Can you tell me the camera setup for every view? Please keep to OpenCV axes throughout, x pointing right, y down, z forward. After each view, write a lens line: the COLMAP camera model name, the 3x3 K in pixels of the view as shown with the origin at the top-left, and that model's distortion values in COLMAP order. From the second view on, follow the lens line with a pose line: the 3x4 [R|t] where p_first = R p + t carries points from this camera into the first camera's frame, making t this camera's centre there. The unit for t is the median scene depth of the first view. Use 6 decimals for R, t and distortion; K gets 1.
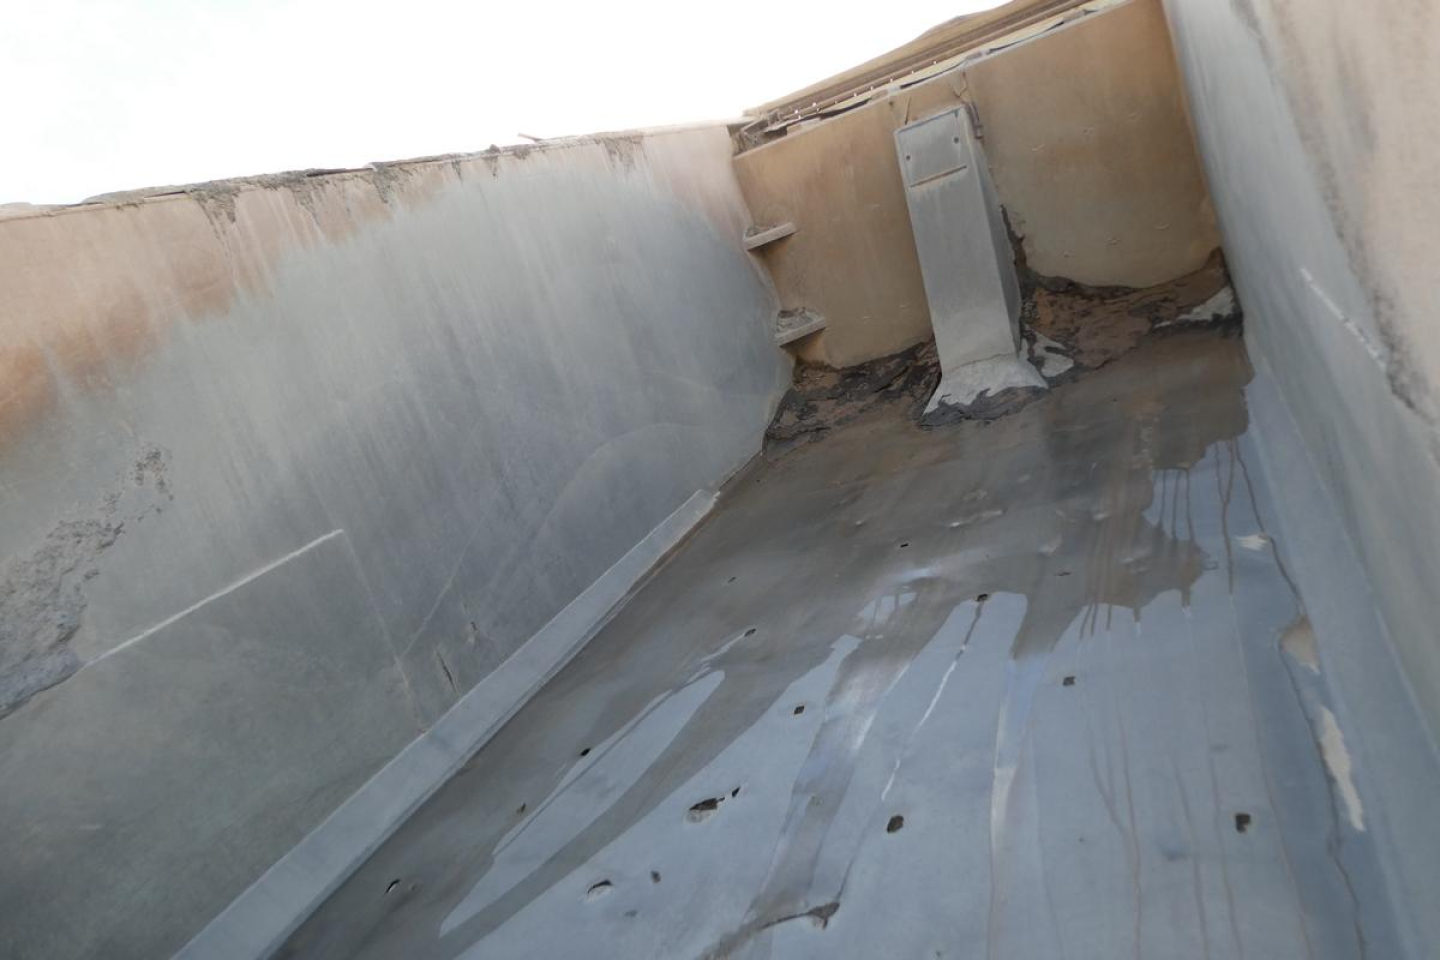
lens RADIAL K [[1040.8, 0, 723.6], [0, 1040.8, 487.4], [0, 0, 1]] dist [-0.004049, 0.021755]
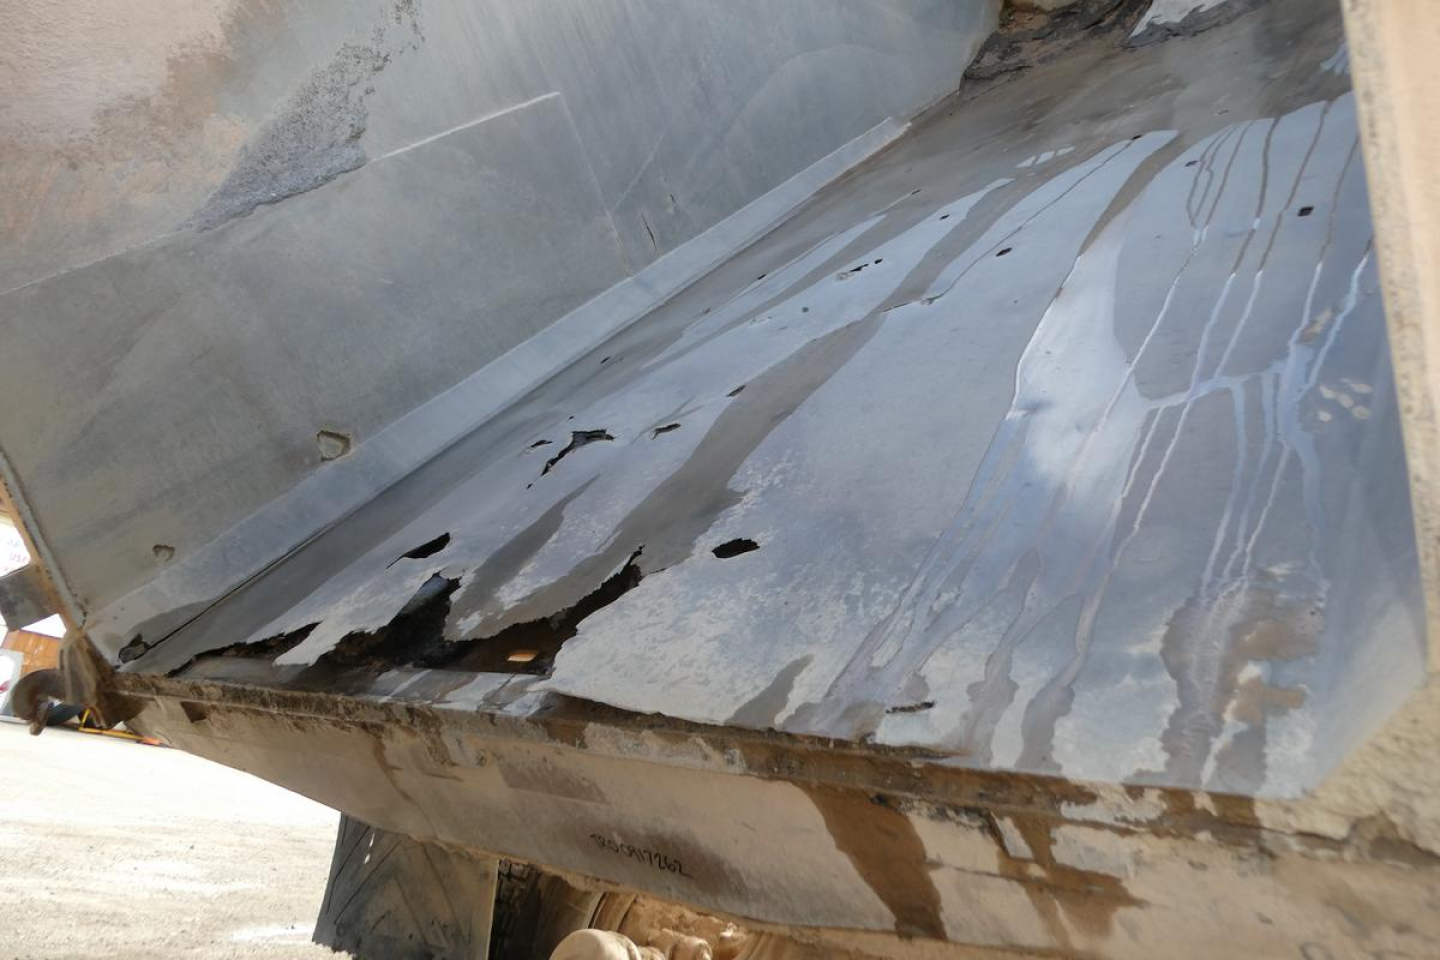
lens RADIAL K [[1040.8, 0, 728.1], [0, 1040.8, 466.6], [0, 0, 1]] dist [-0.004049, 0.021755]
pose [[0.980186, 0.049306, -0.191843, 0.051828], [-0.003930, 0.973173, 0.230041, 0.154367], [0.198039, -0.224729, 0.954085, -0.139149]]
